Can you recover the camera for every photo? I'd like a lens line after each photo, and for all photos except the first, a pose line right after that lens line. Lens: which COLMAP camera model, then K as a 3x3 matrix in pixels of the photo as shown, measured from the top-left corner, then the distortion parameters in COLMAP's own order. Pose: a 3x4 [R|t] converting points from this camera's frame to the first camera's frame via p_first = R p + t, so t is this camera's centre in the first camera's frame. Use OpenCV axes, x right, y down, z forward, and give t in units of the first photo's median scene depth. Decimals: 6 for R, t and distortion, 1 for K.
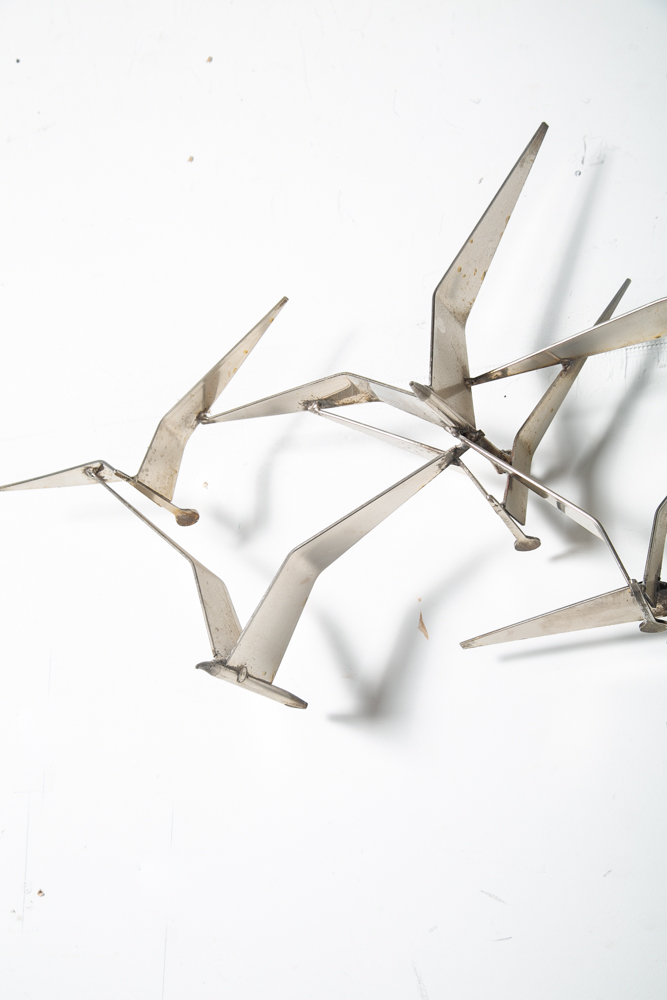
lens RADIAL K [[1428.8, 0, 333.5], [0, 1428.8, 500.0], [0, 0, 1]] dist [0.133035, 0.034478]
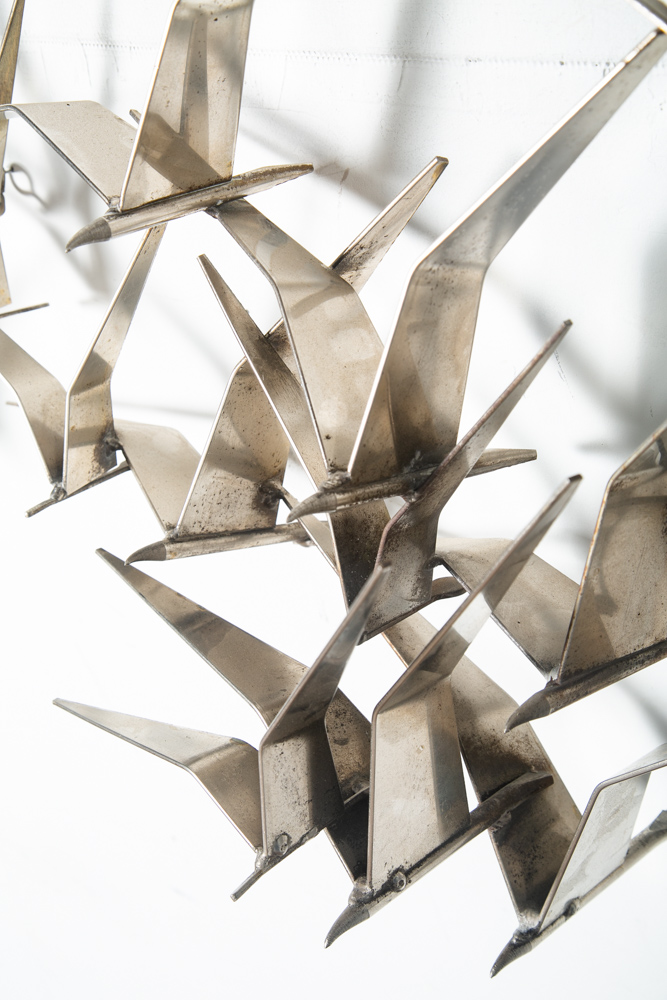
lens RADIAL K [[1478.3, 0, 333.5], [0, 1478.3, 500.0], [0, 0, 1]] dist [0.127757, 0.000056]
pose [[0.962358, -0.044787, -0.268071, 0.510346], [0.218642, 0.713457, 0.665714, -0.409156], [0.161442, -0.699267, 0.696393, 0.349461]]
